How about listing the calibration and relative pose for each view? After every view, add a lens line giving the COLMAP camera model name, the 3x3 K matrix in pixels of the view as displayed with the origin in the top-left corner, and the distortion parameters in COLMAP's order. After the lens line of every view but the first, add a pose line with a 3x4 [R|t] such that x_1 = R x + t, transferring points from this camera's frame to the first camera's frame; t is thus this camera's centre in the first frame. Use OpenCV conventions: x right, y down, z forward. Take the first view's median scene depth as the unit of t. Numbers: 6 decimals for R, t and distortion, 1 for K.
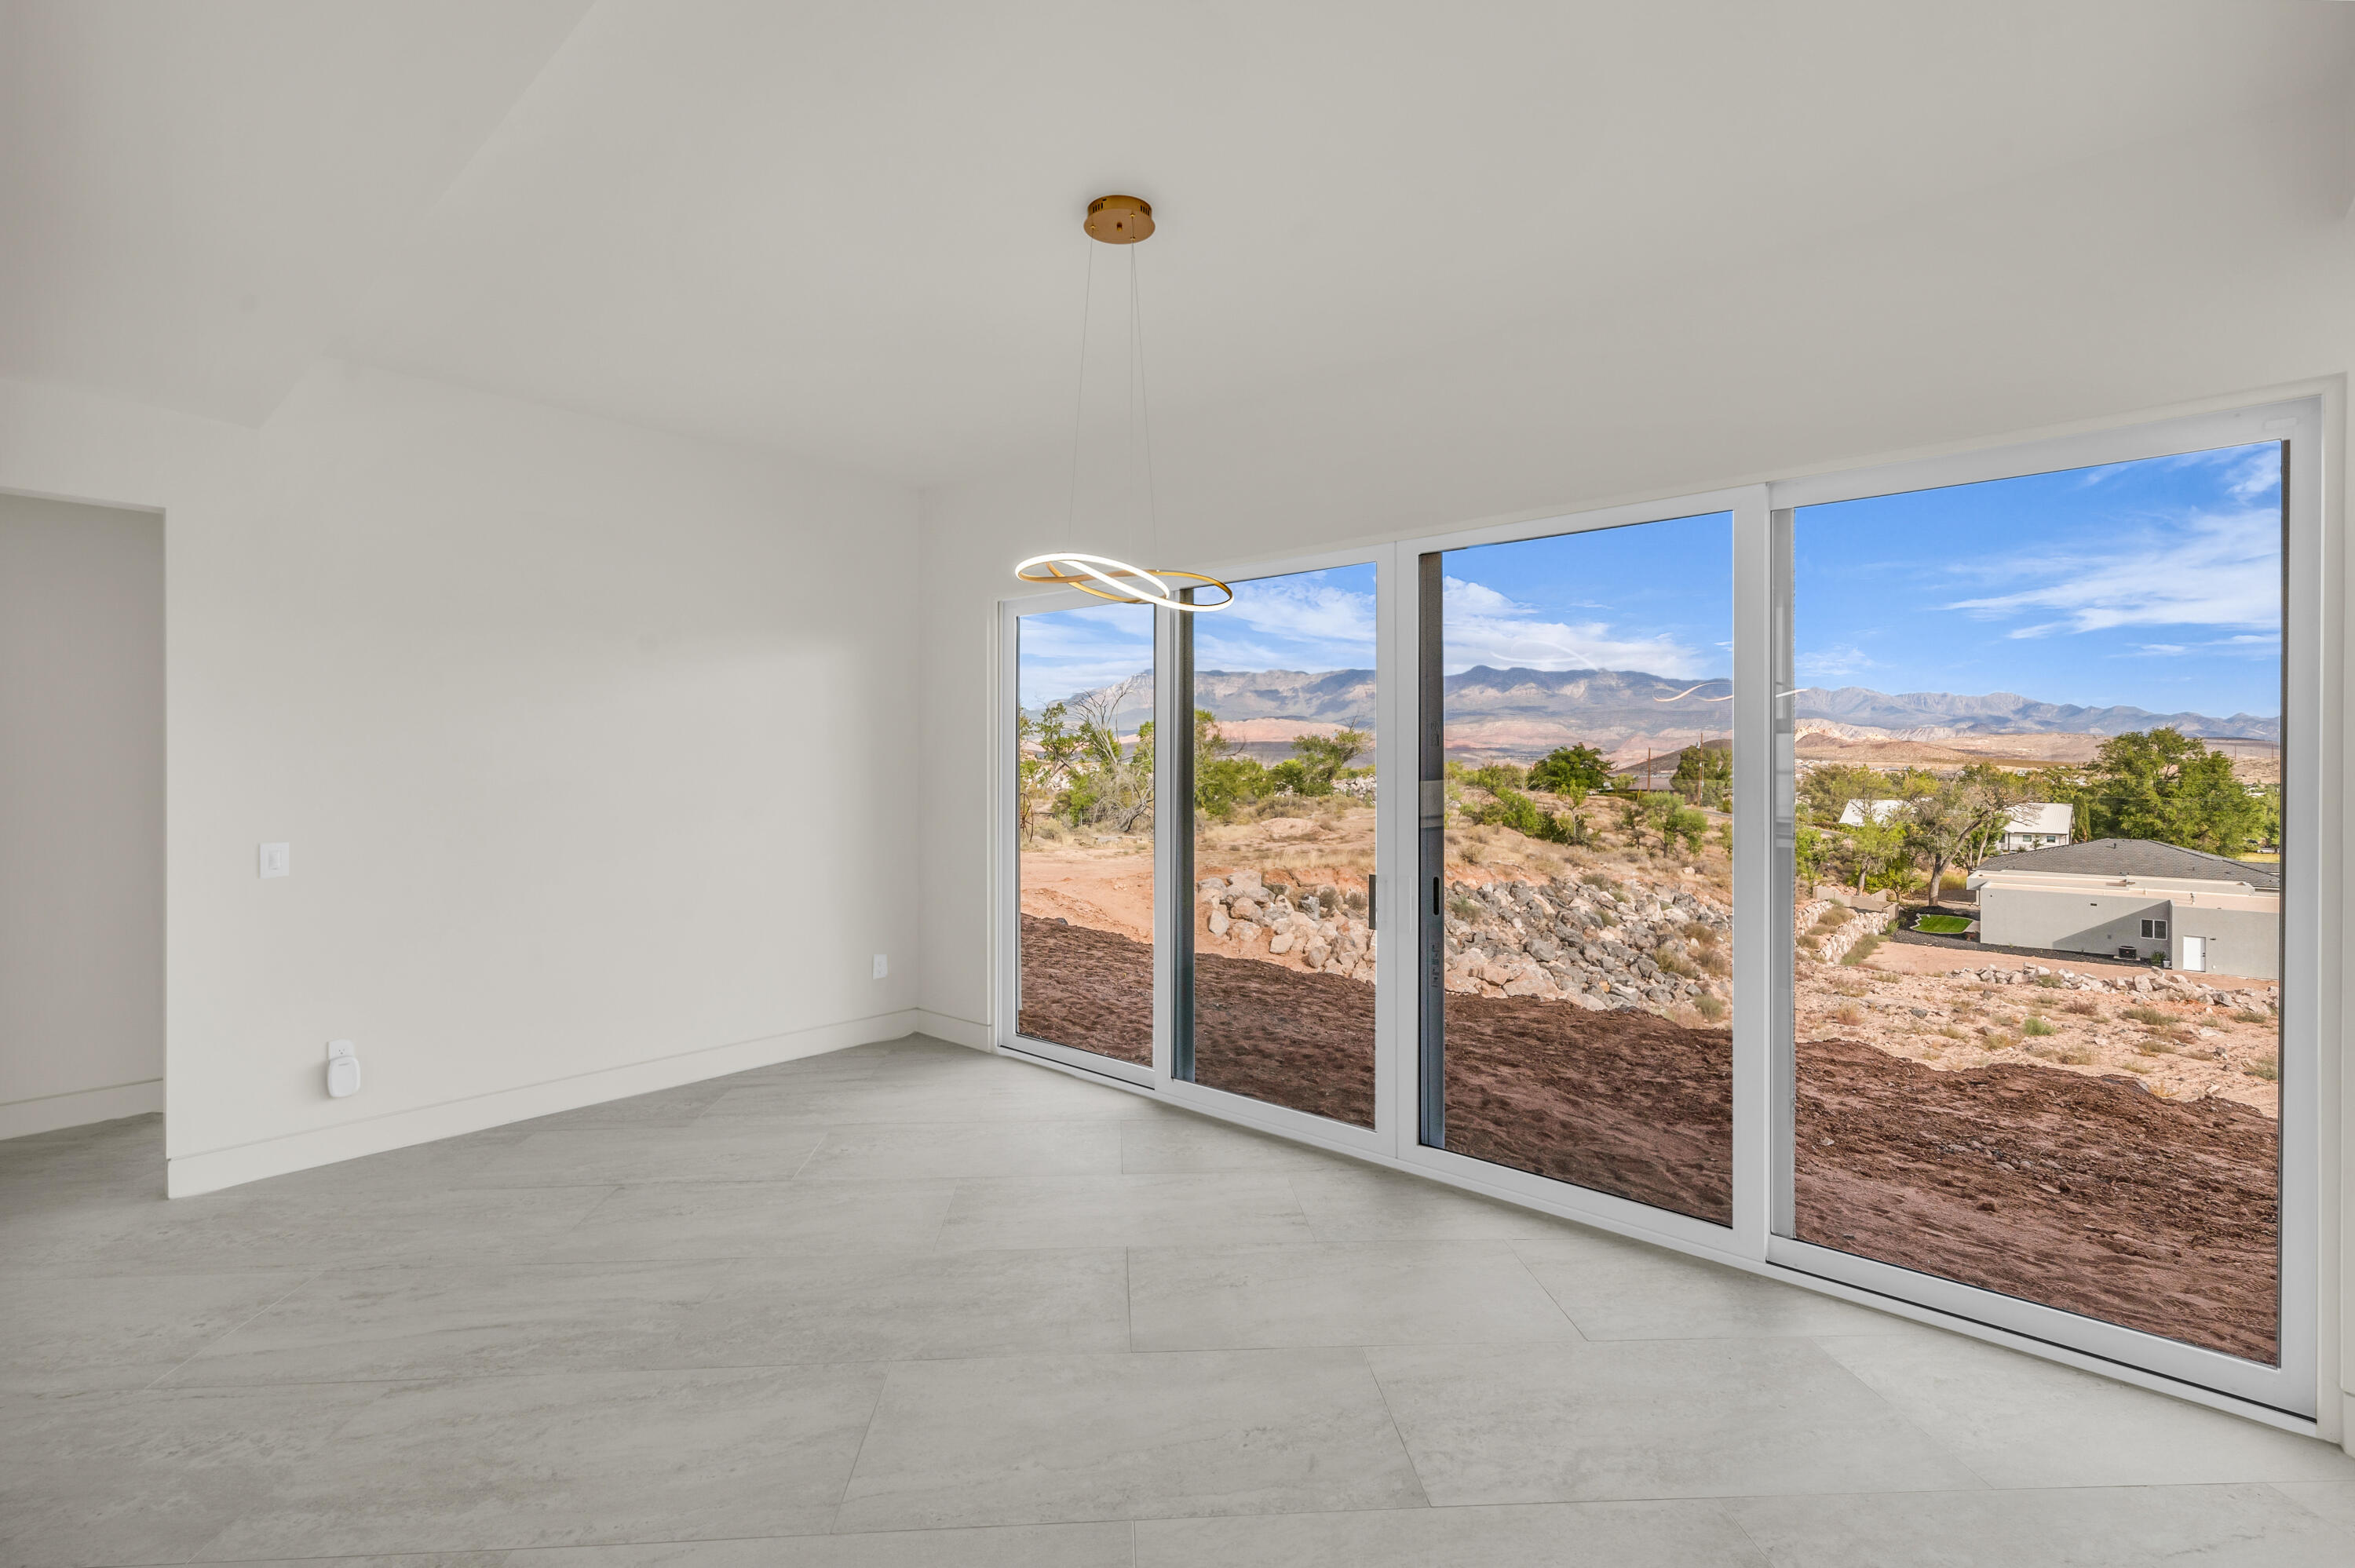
lens RADIAL K [[1074.9, 0, 1135.9], [0, 1074.9, 763.6], [0, 0, 1]] dist [0.001598, -0.001528]
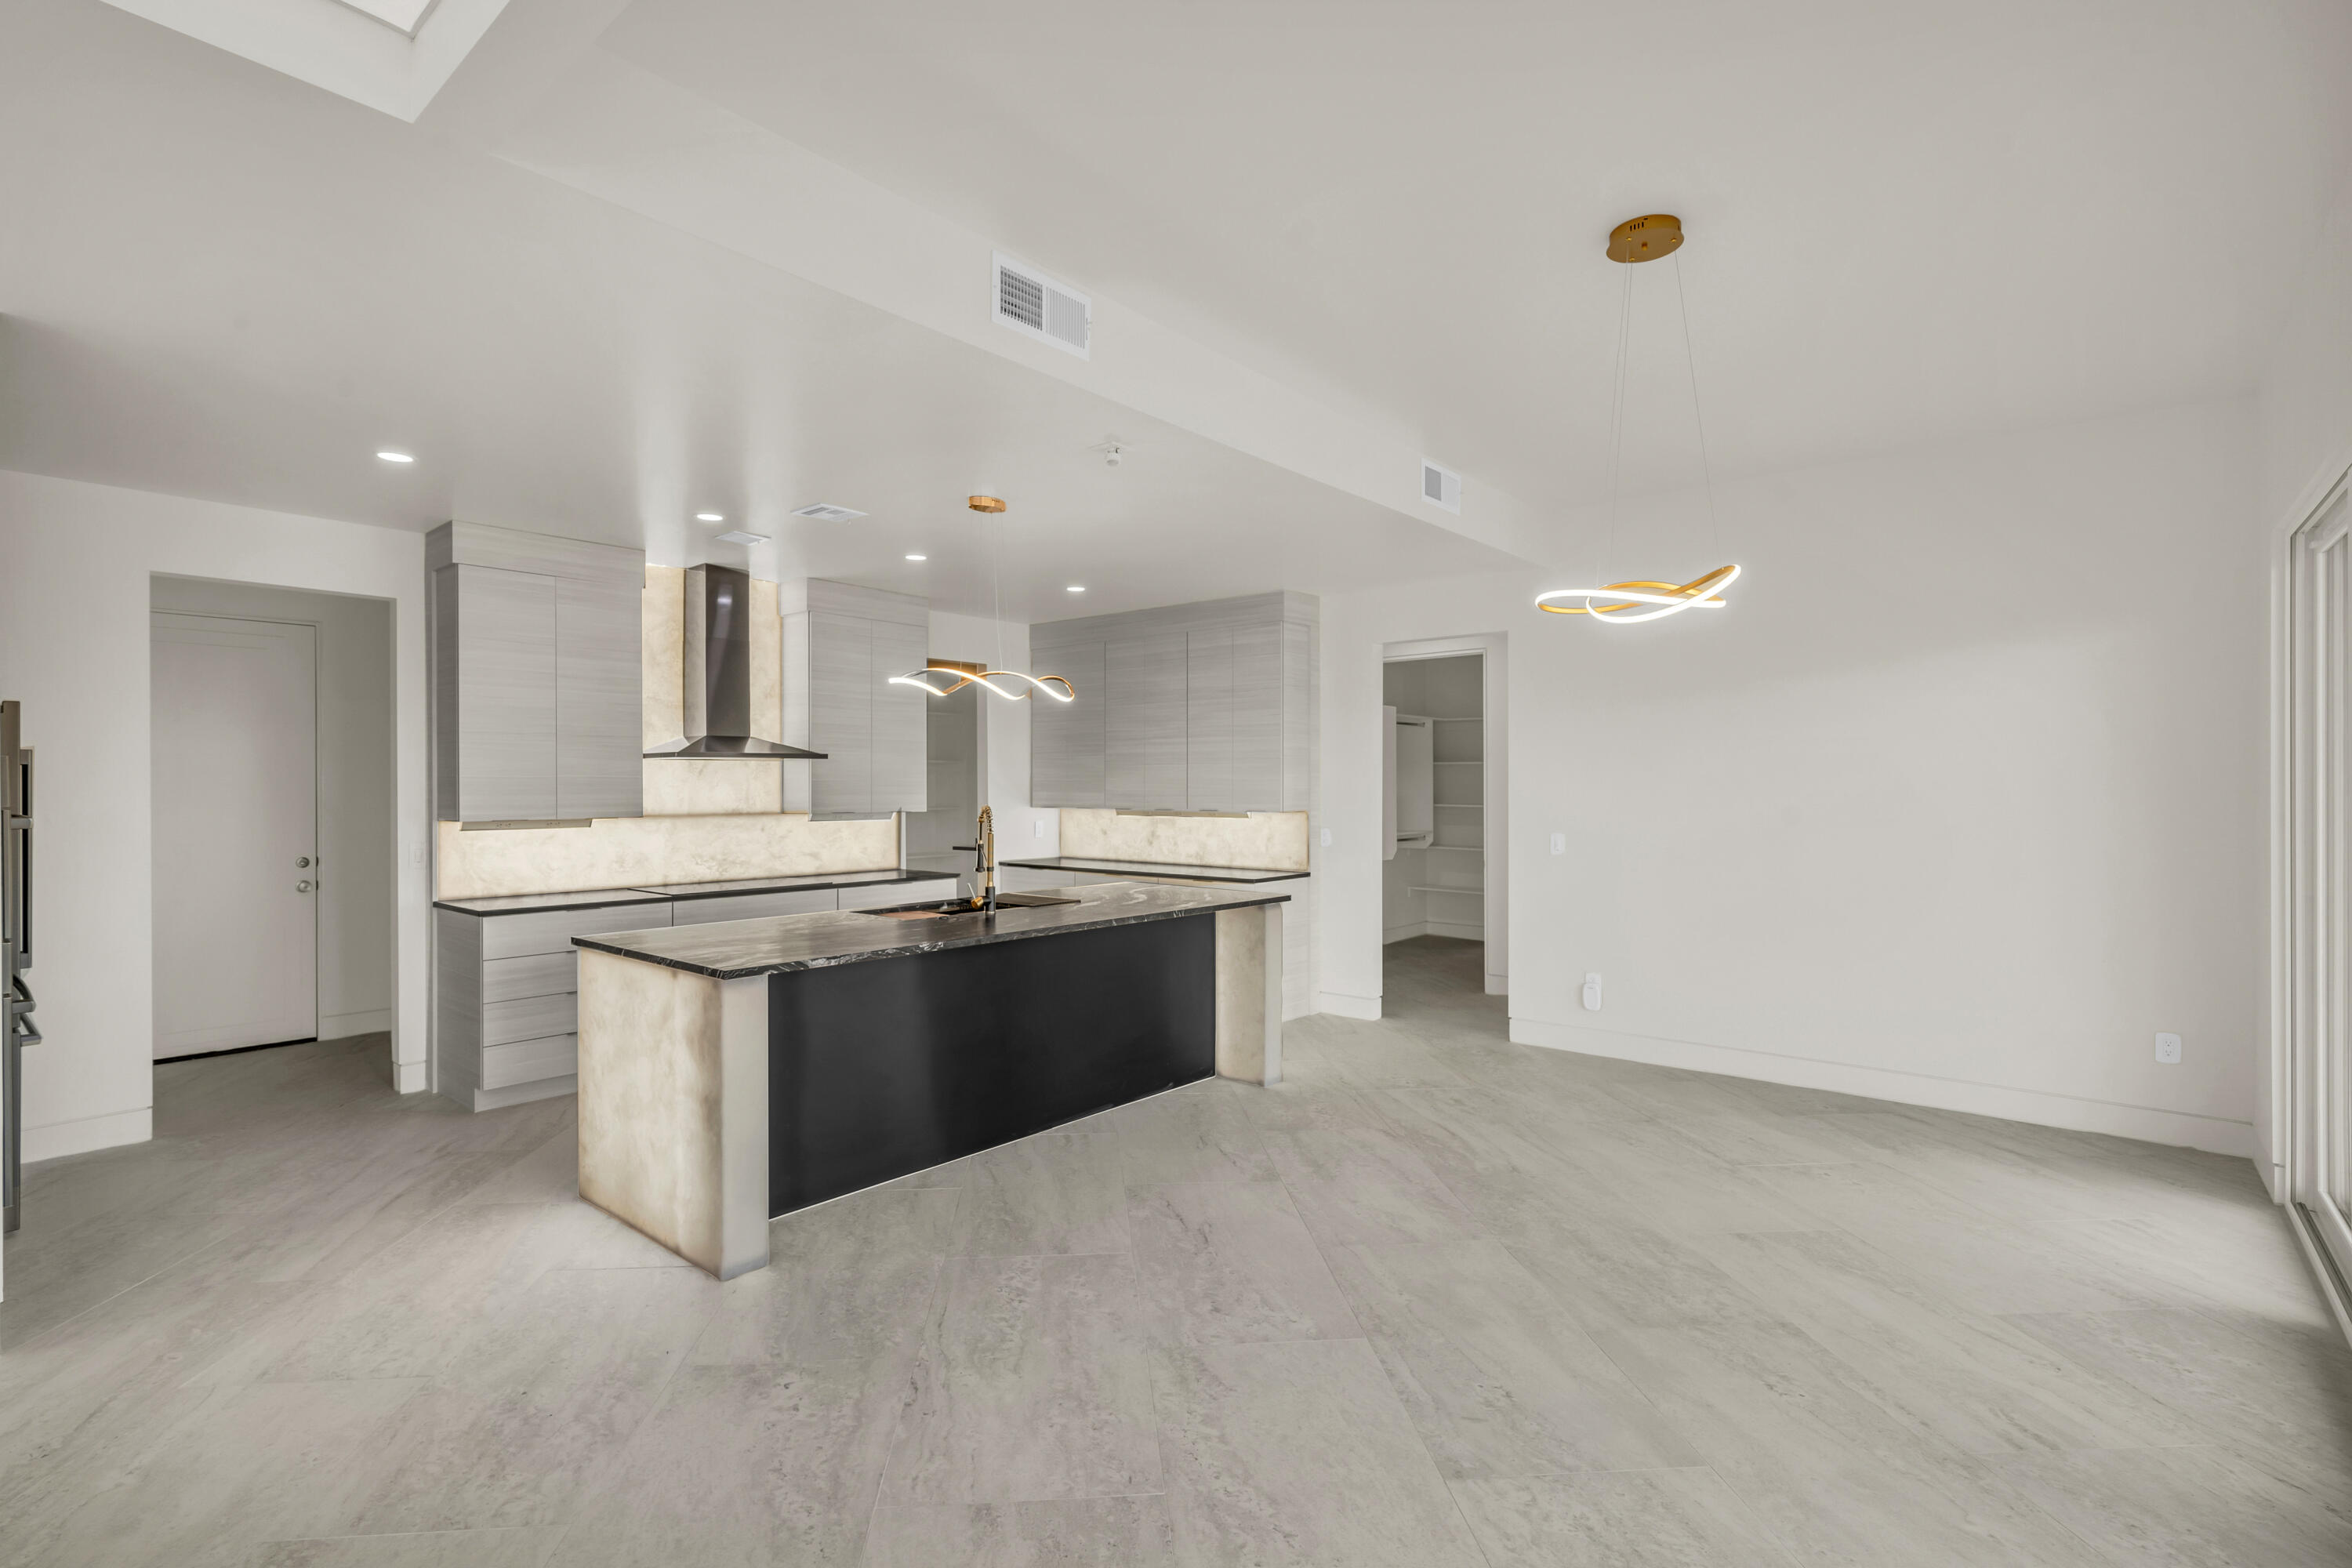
lens RADIAL K [[1073.7, 0, 1172.7], [0, 1073.7, 789.9], [0, 0, 1]] dist [0.001598, -0.001528]
pose [[0.045653, 0.006039, -0.998939, 0.967315], [-0.000475, 0.999982, 0.006024, -0.000128], [0.998957, 0.000199, 0.045655, 0.497979]]
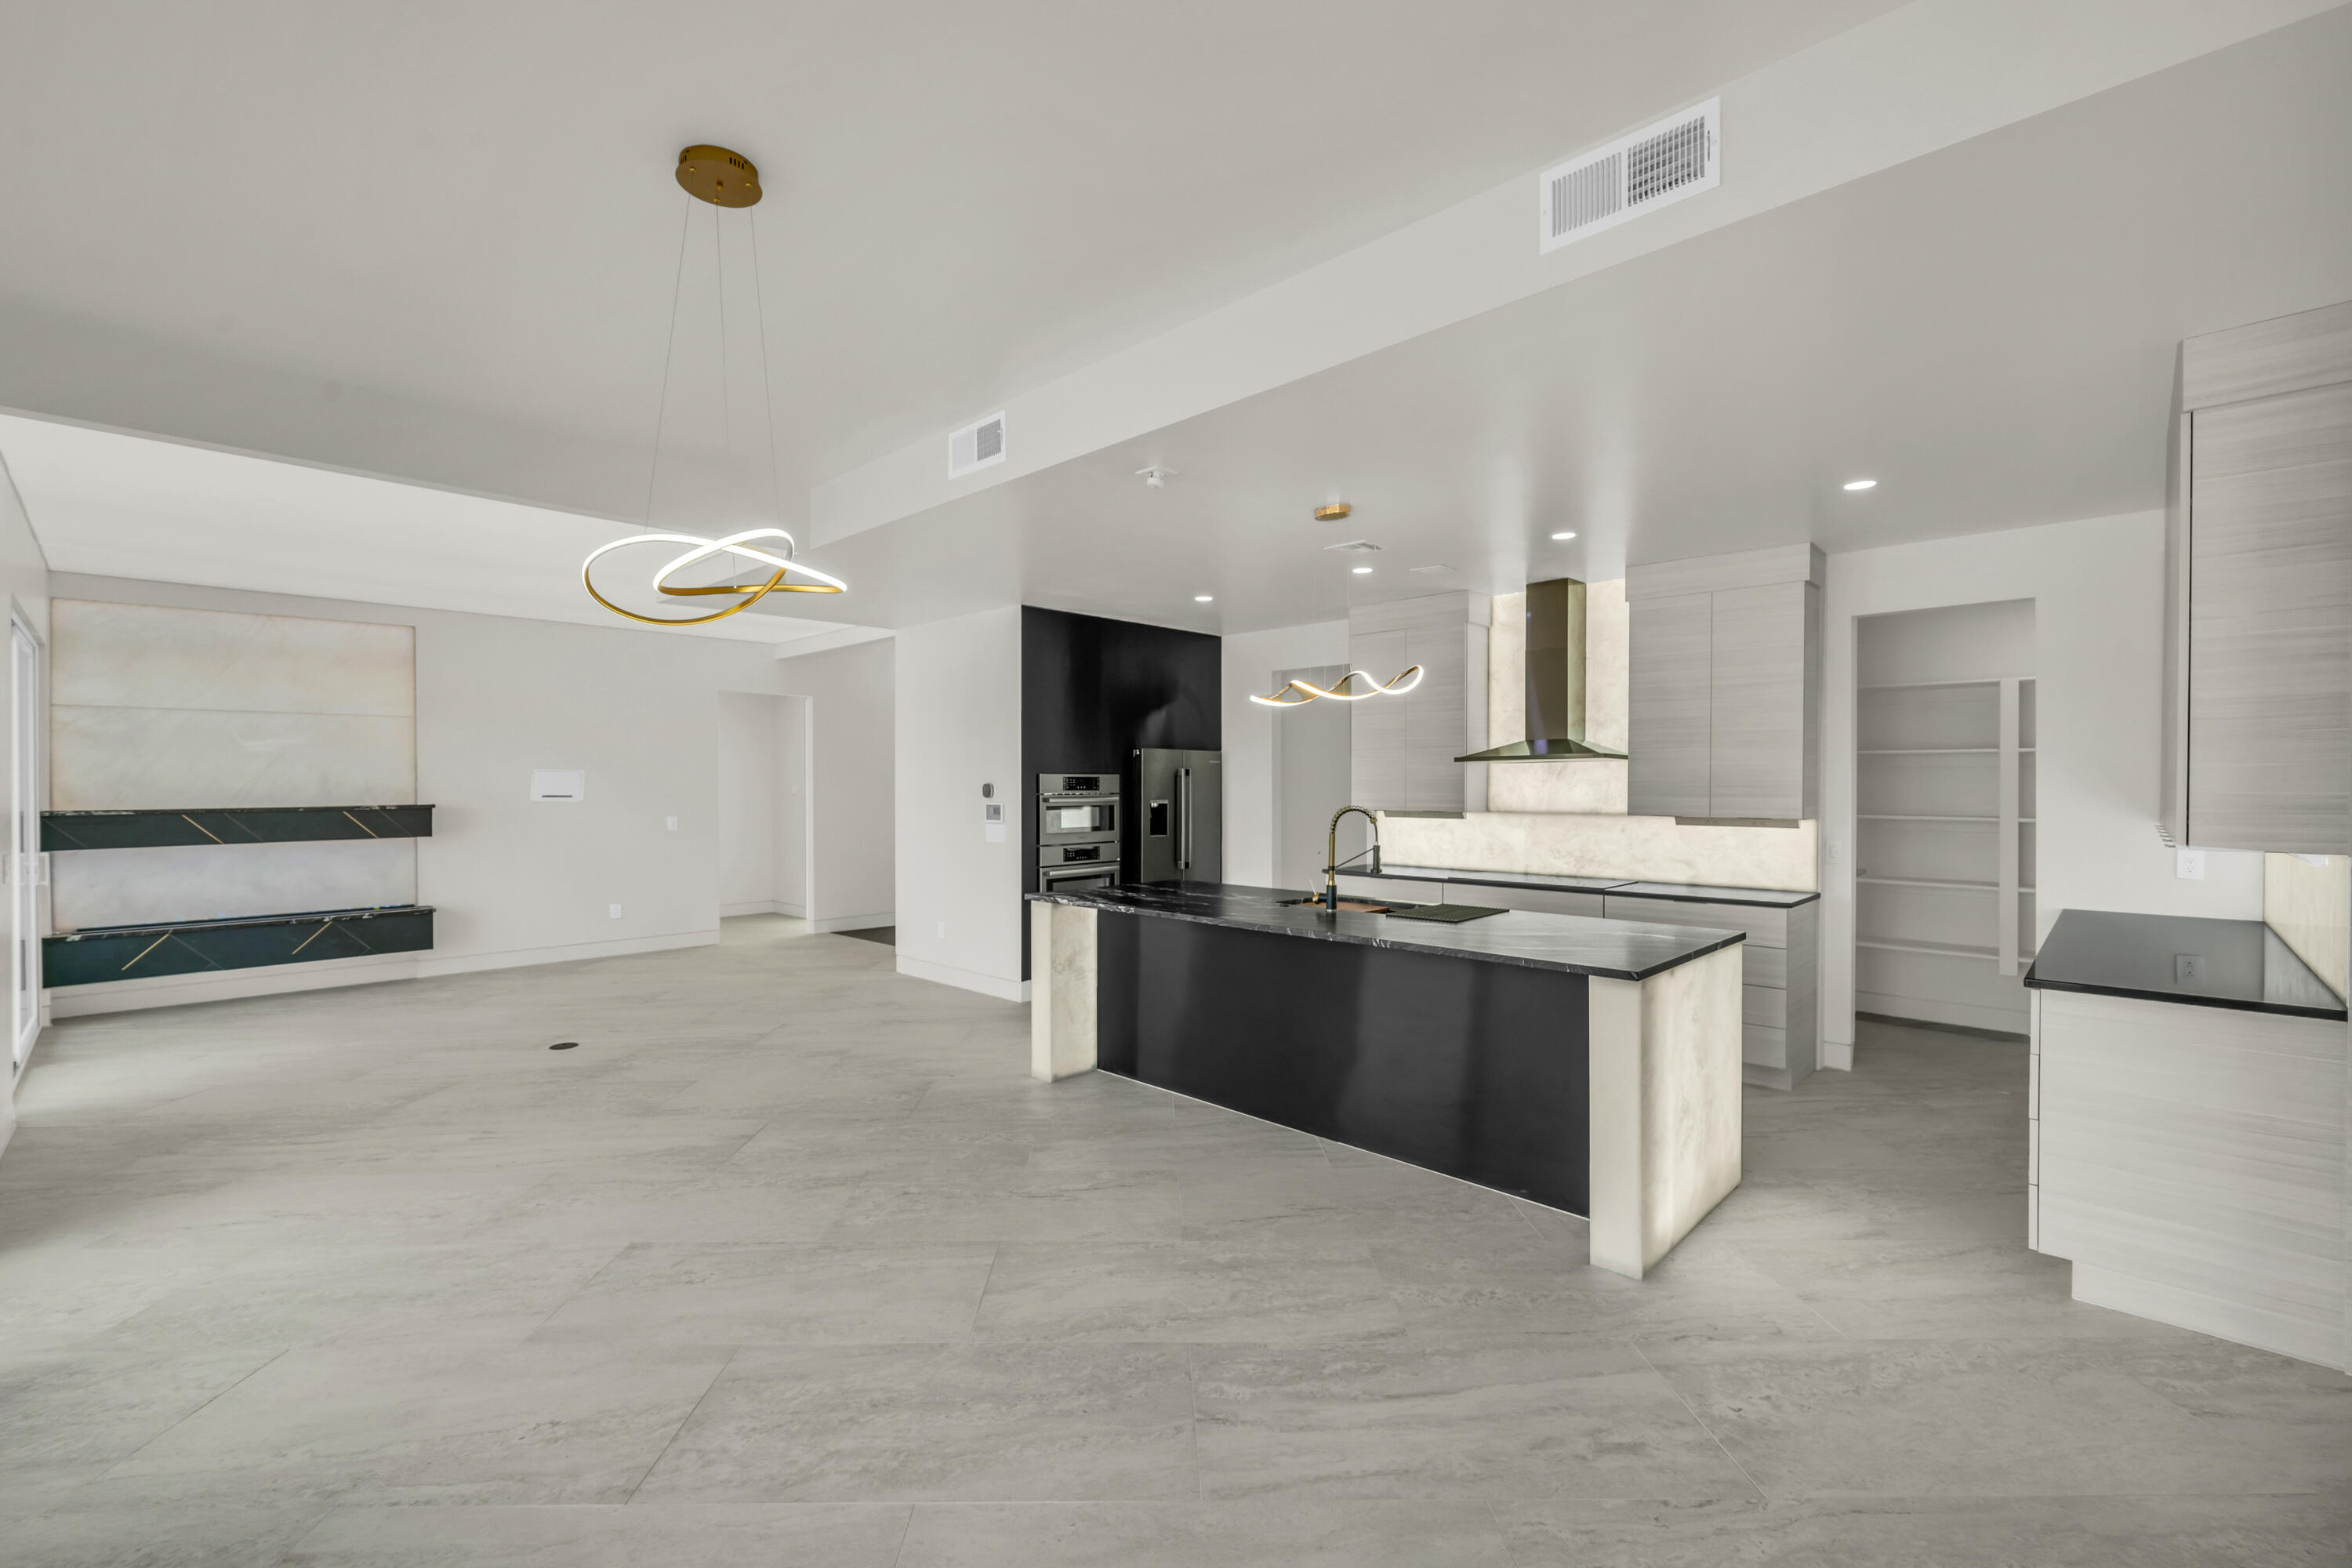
lens RADIAL K [[982.8, 0, 1151.4], [0, 982.8, 788.4], [0, 0, 1]] dist [-0.008561, 0.000630]
pose [[-0.999896, -0.000412, 0.014393, -0.386831], [-0.000320, 0.999979, 0.006428, -0.003228], [-0.014395, 0.006423, -0.999876, 1.799735]]
